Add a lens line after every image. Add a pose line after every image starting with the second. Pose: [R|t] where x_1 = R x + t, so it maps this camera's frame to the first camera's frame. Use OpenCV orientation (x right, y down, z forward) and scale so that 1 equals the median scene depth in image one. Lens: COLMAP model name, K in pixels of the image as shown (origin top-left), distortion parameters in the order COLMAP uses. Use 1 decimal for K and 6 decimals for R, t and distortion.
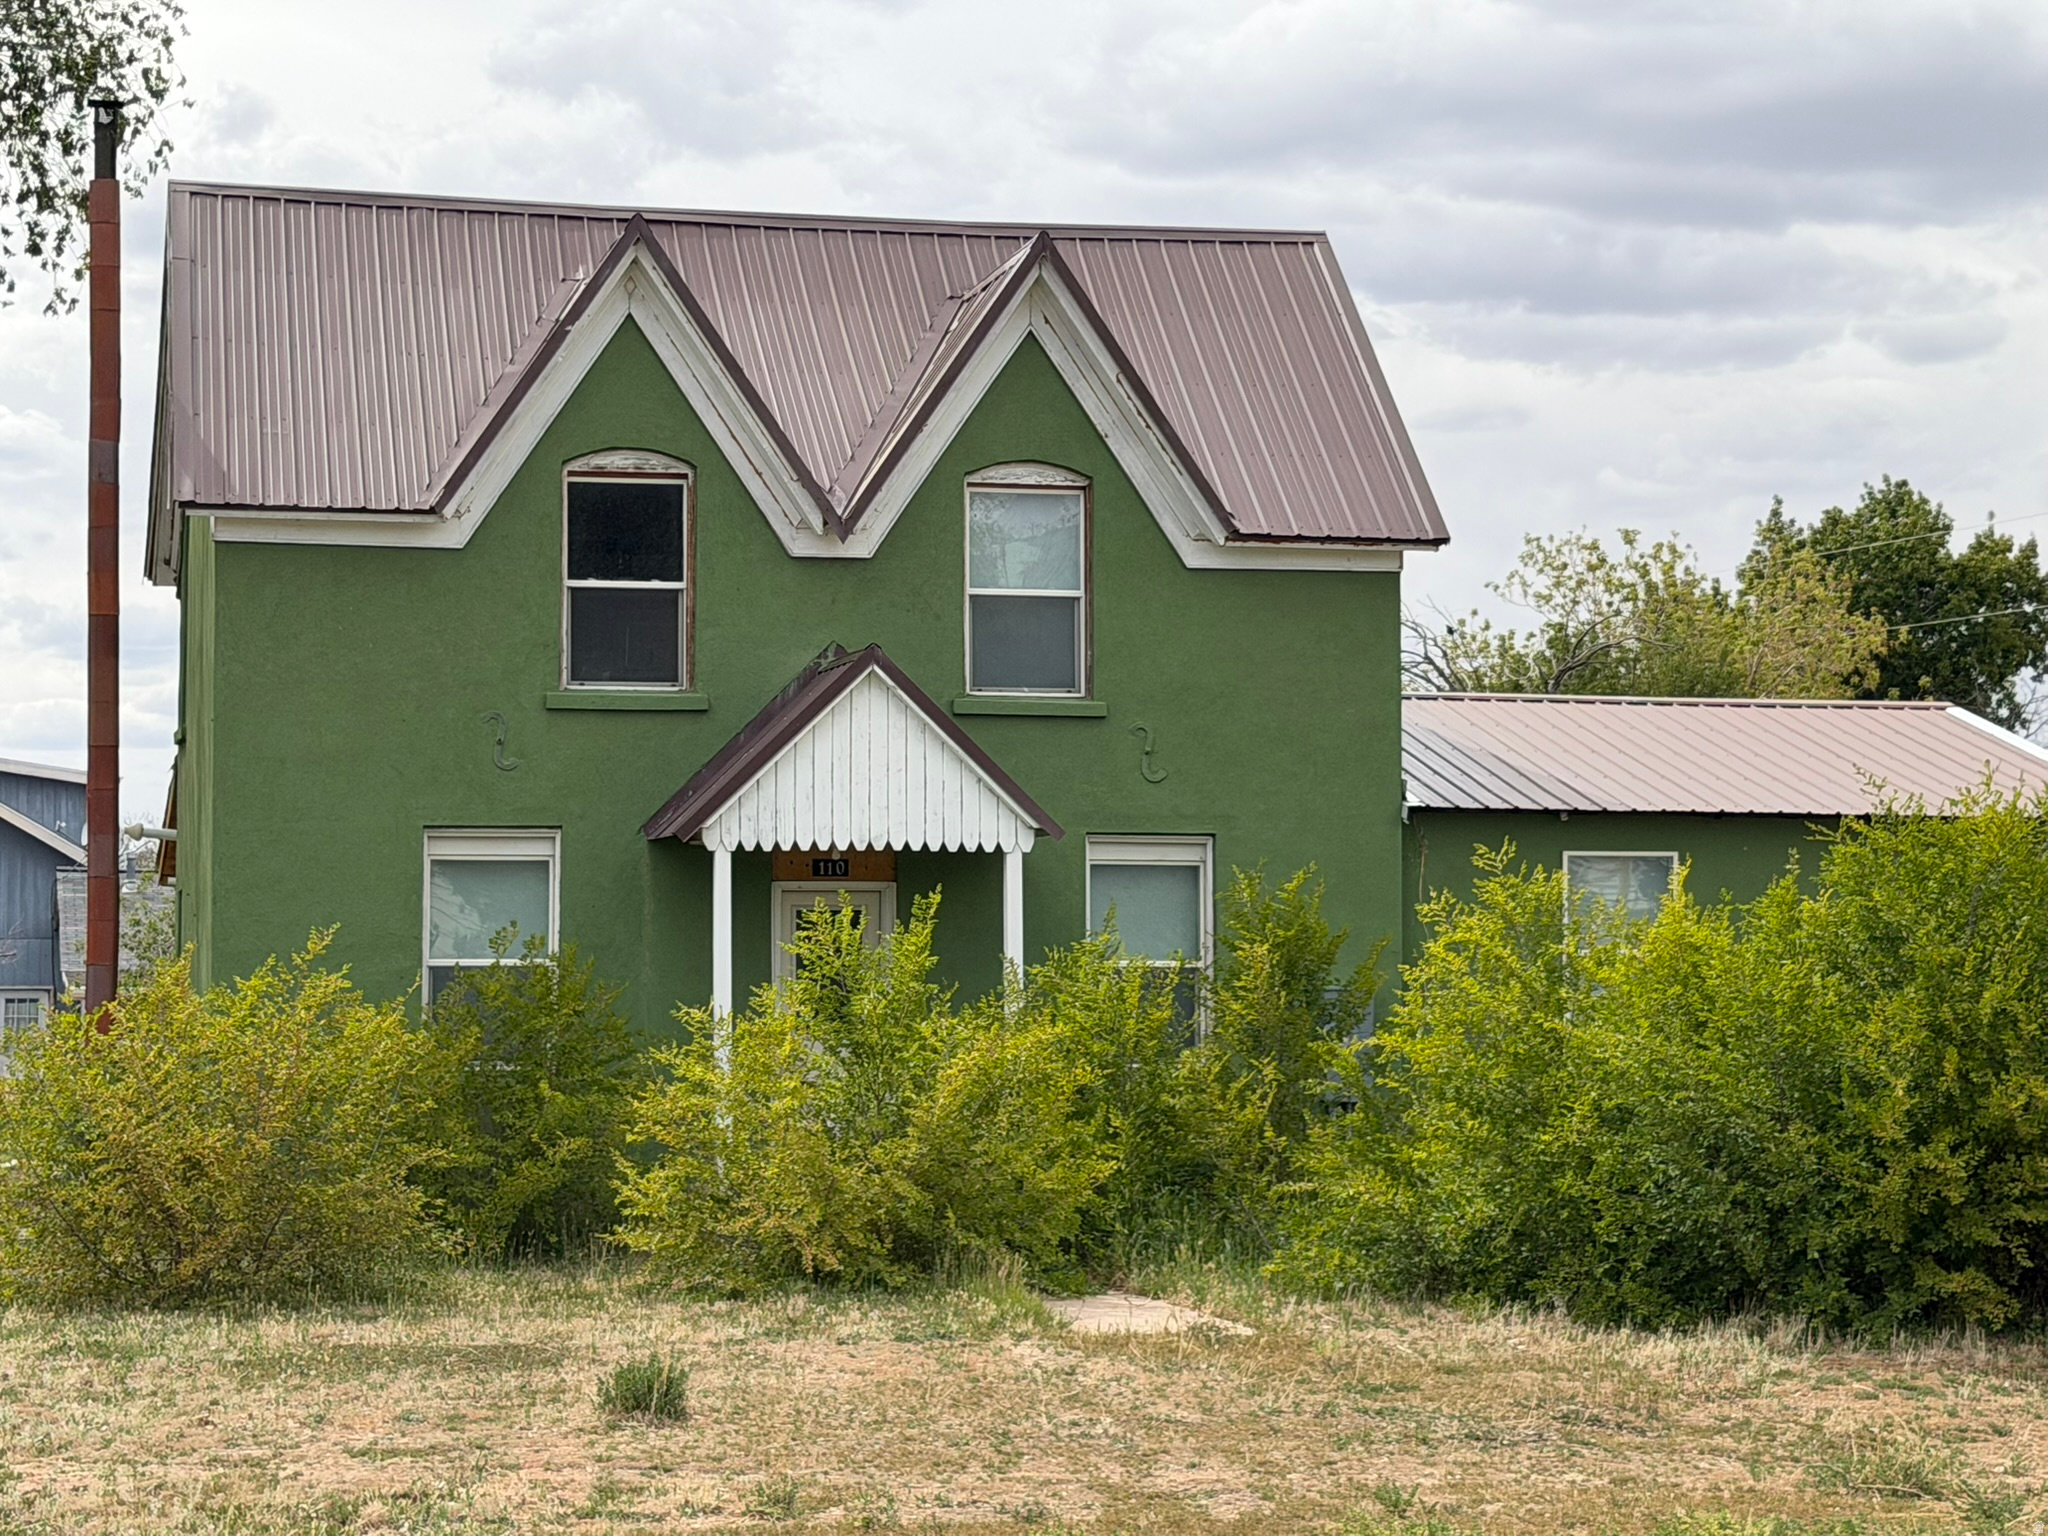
lens RADIAL K [[4298.5, 0, 1016.3], [0, 4298.5, 751.8], [0, 0, 1]] dist [0.147602, 0.000000]
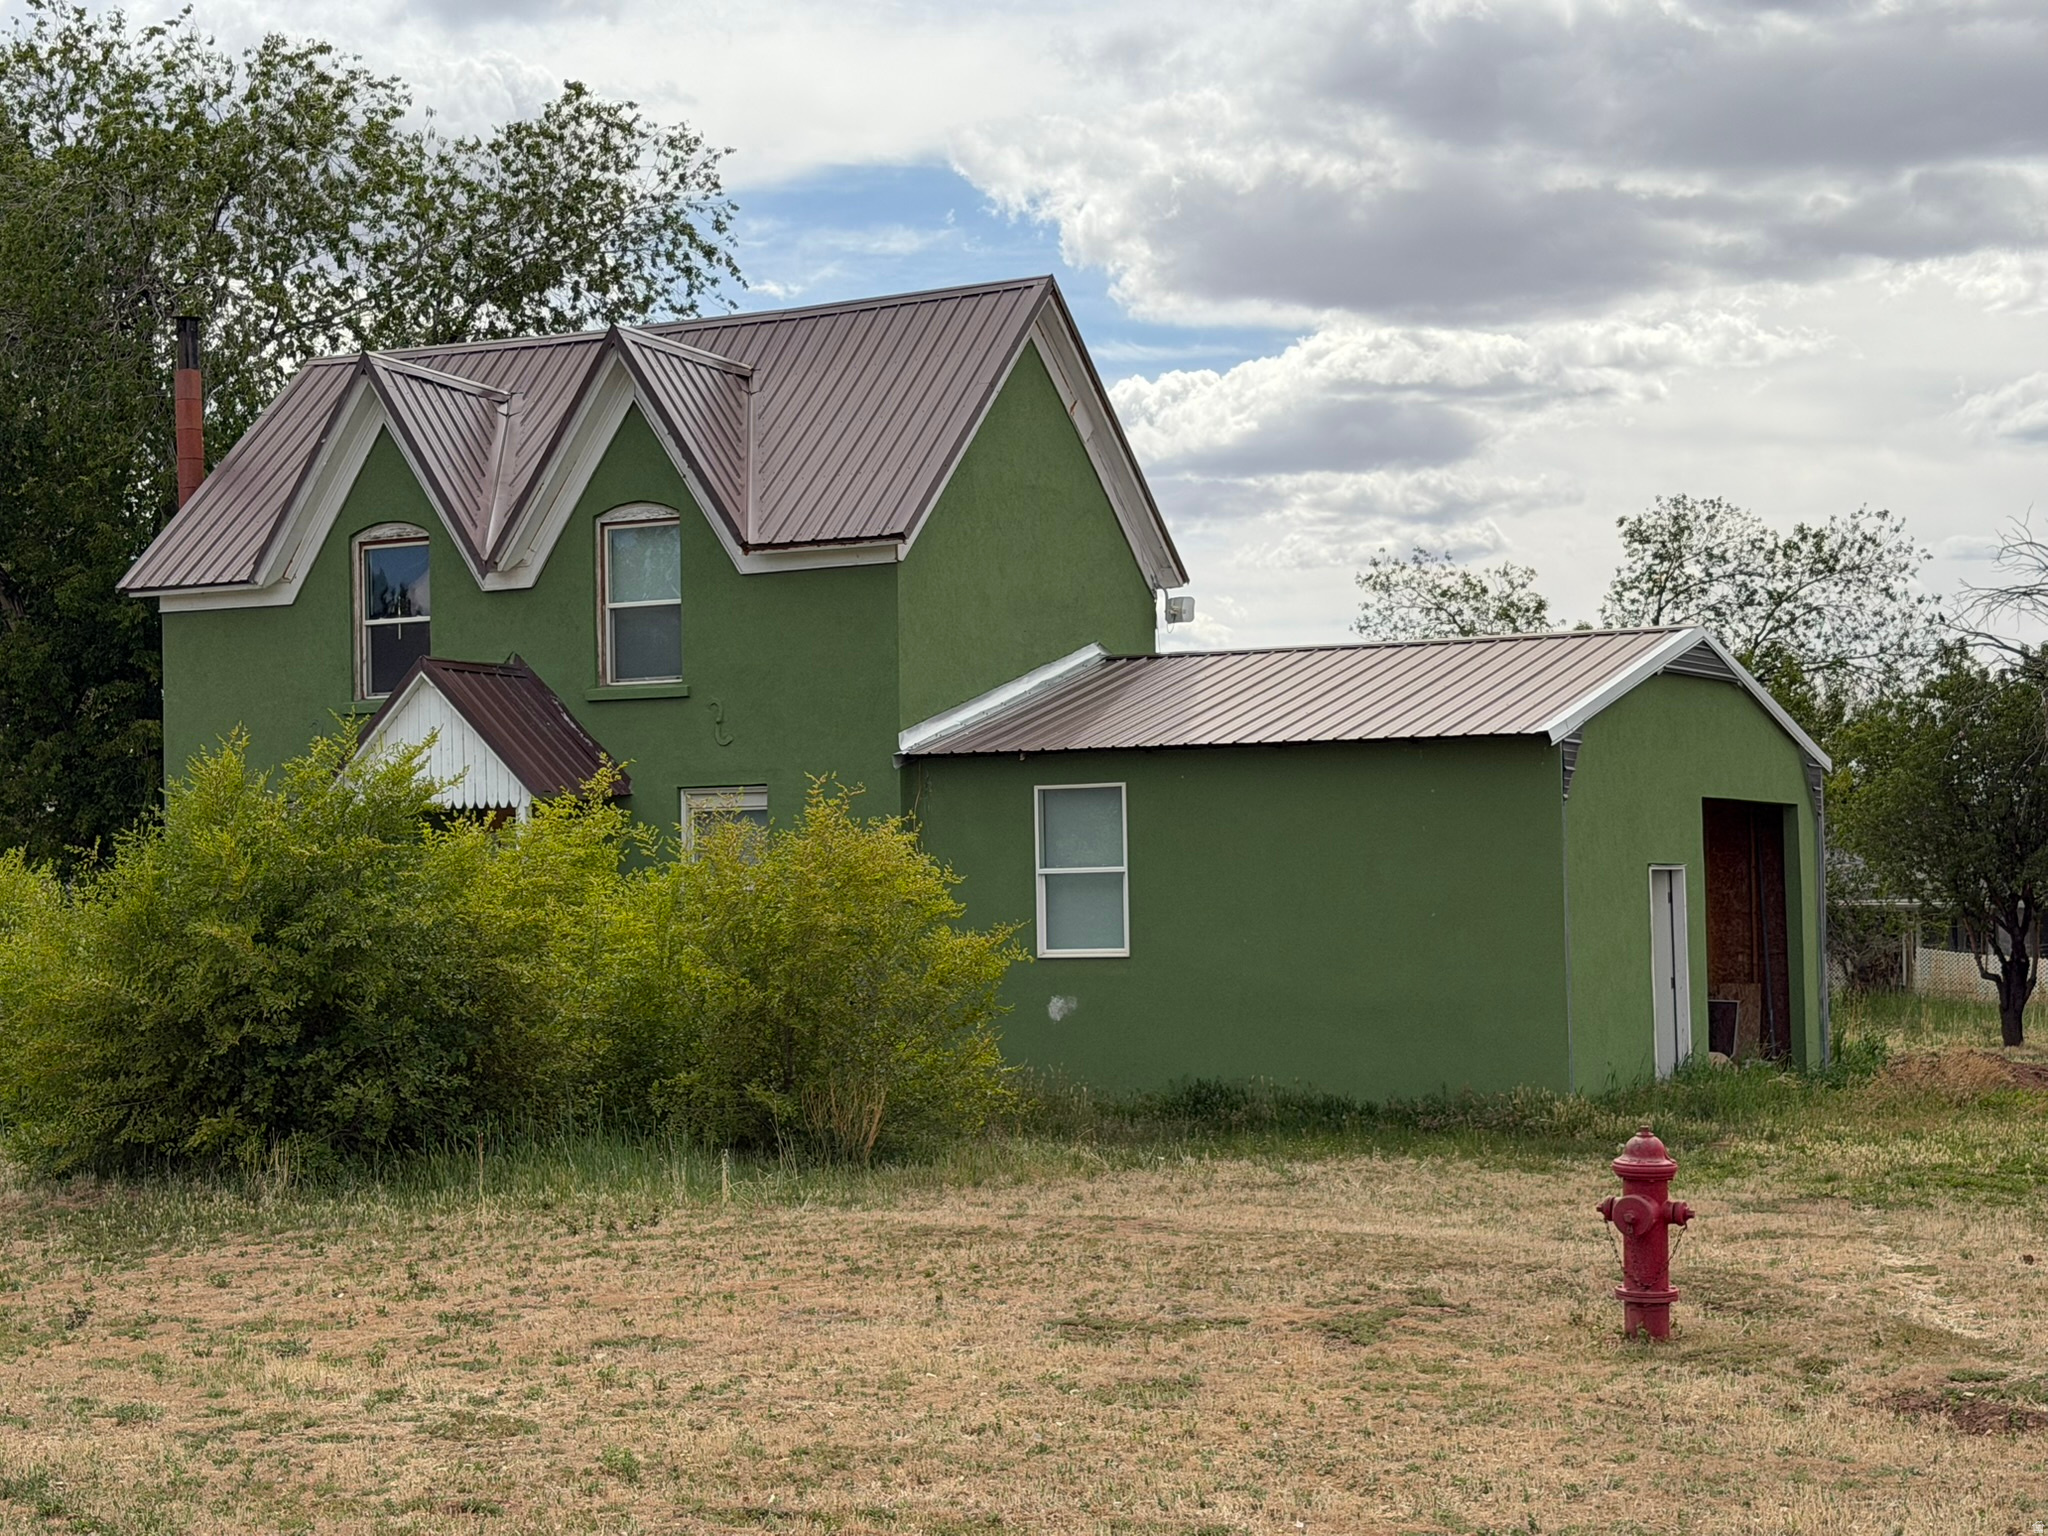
lens RADIAL K [[3372.6, 0, 1024.2], [0, 3372.6, 775.6], [0, 0, 1]] dist [0.163178, 0.000000]
pose [[0.741776, -0.039574, -0.669479, 0.778894], [0.051941, 0.998649, -0.001481, 0.022403], [0.668633, -0.033675, 0.742829, 0.324679]]
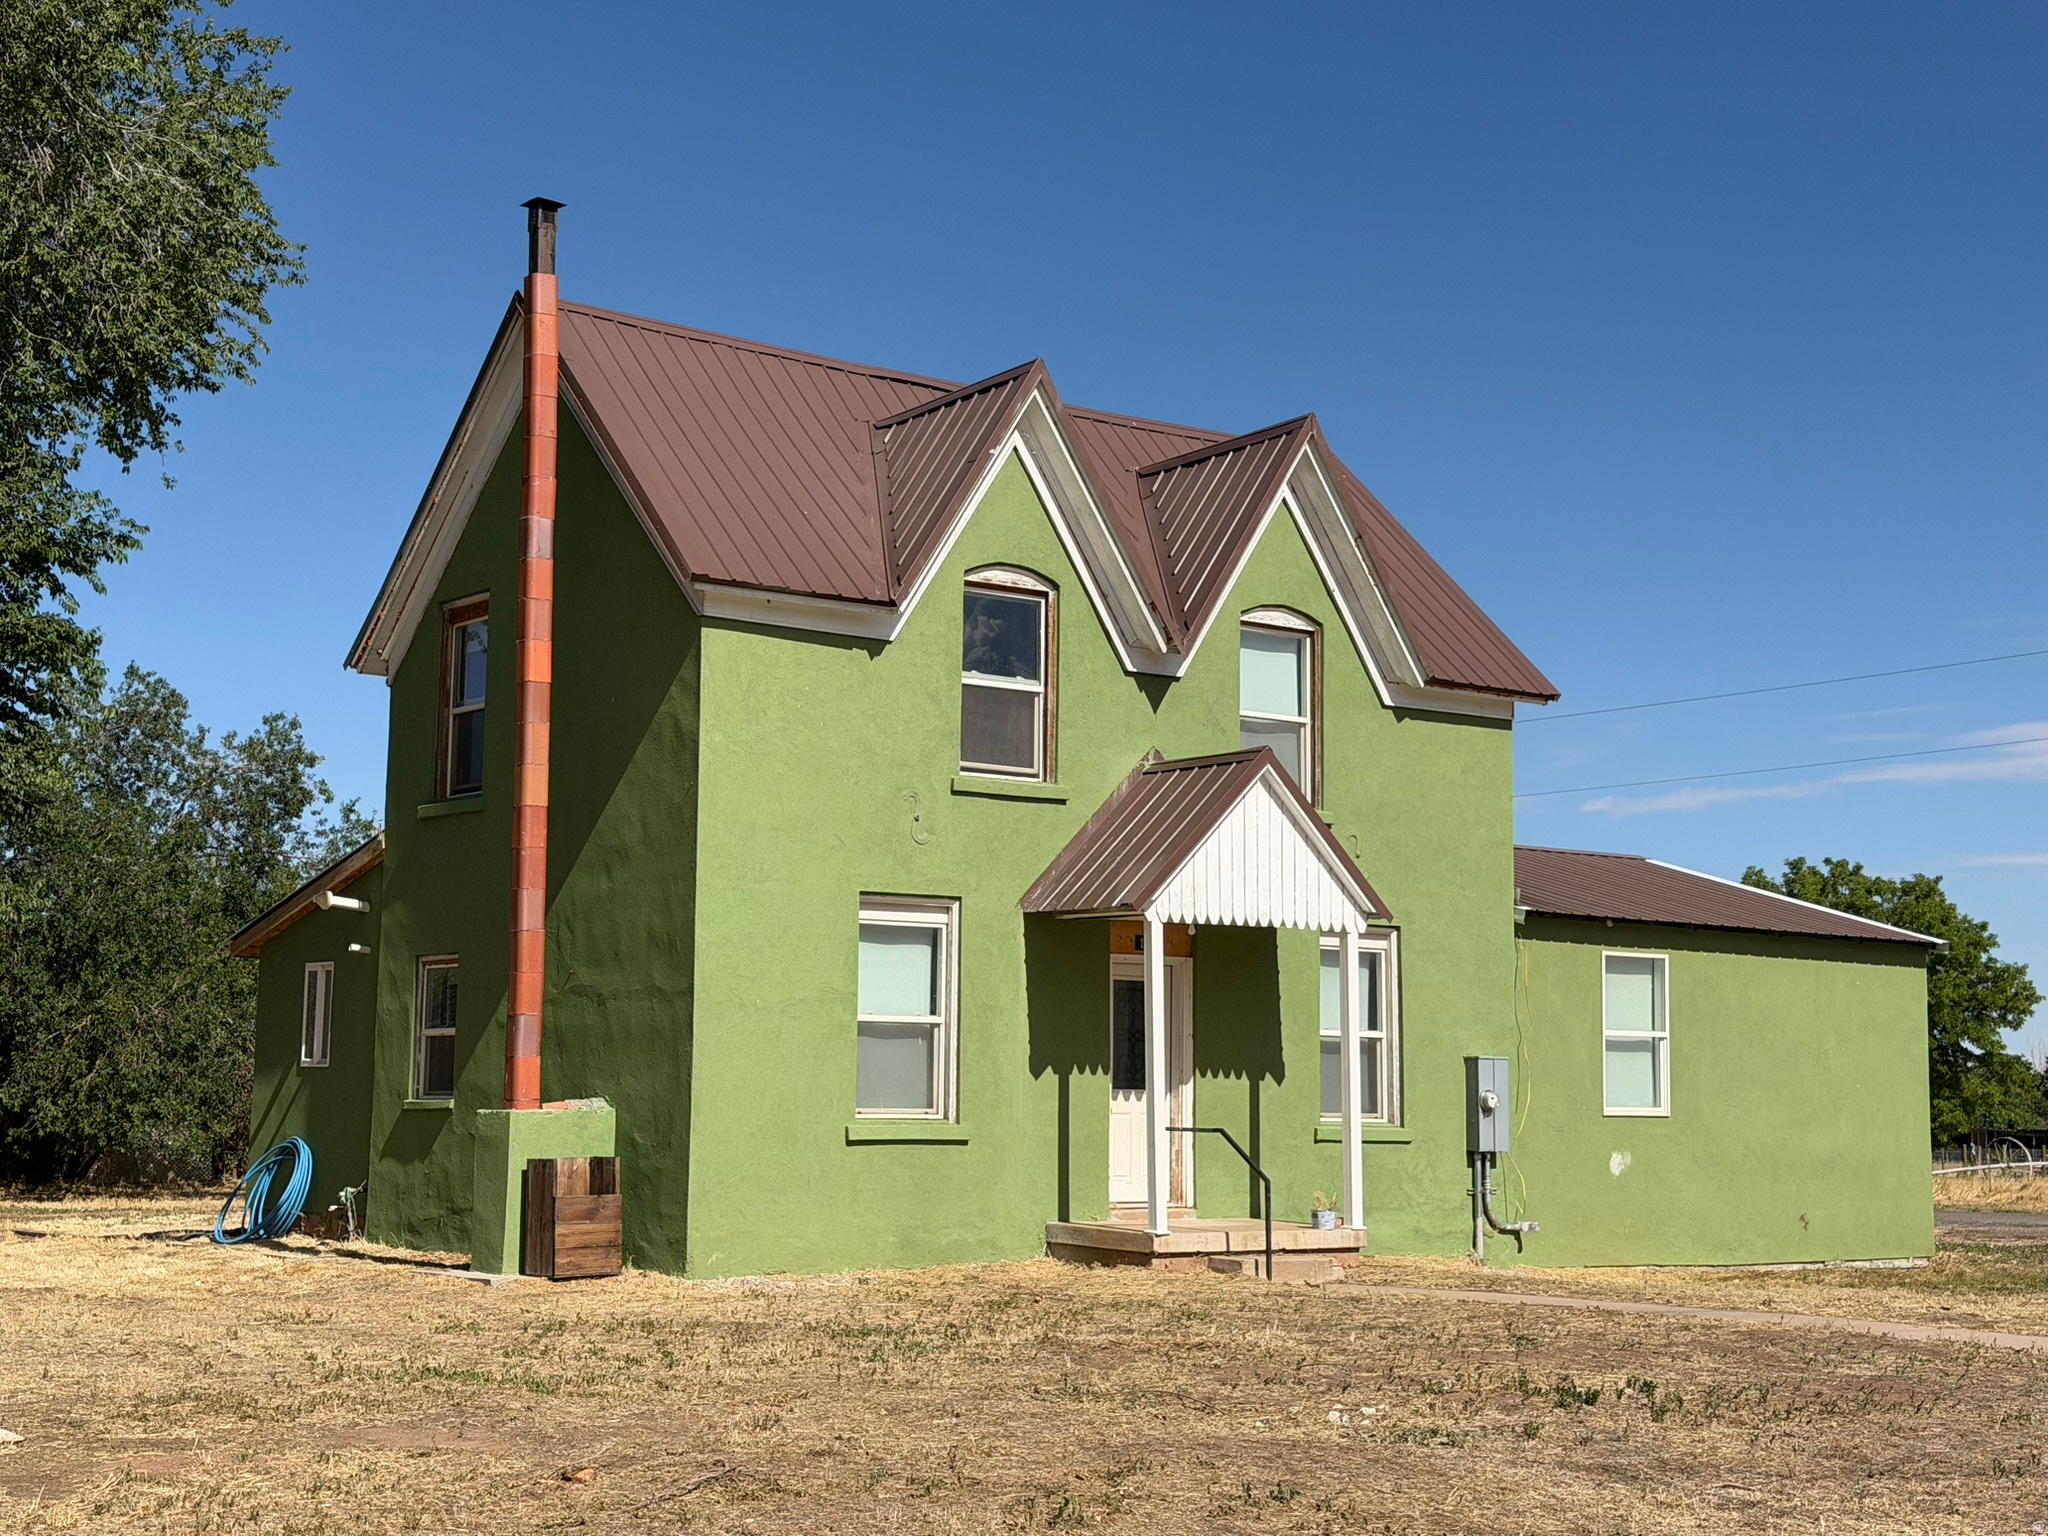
lens RADIAL K [[2889.8, 0, 1015.3], [0, 2889.8, 779.7], [0, 0, 1]] dist [0.146835, 0.000000]
pose [[0.914603, 0.052571, 0.400921, -0.387045], [-0.029894, 0.997590, -0.062615, 0.032749], [-0.403246, 0.045283, 0.913970, 0.307921]]
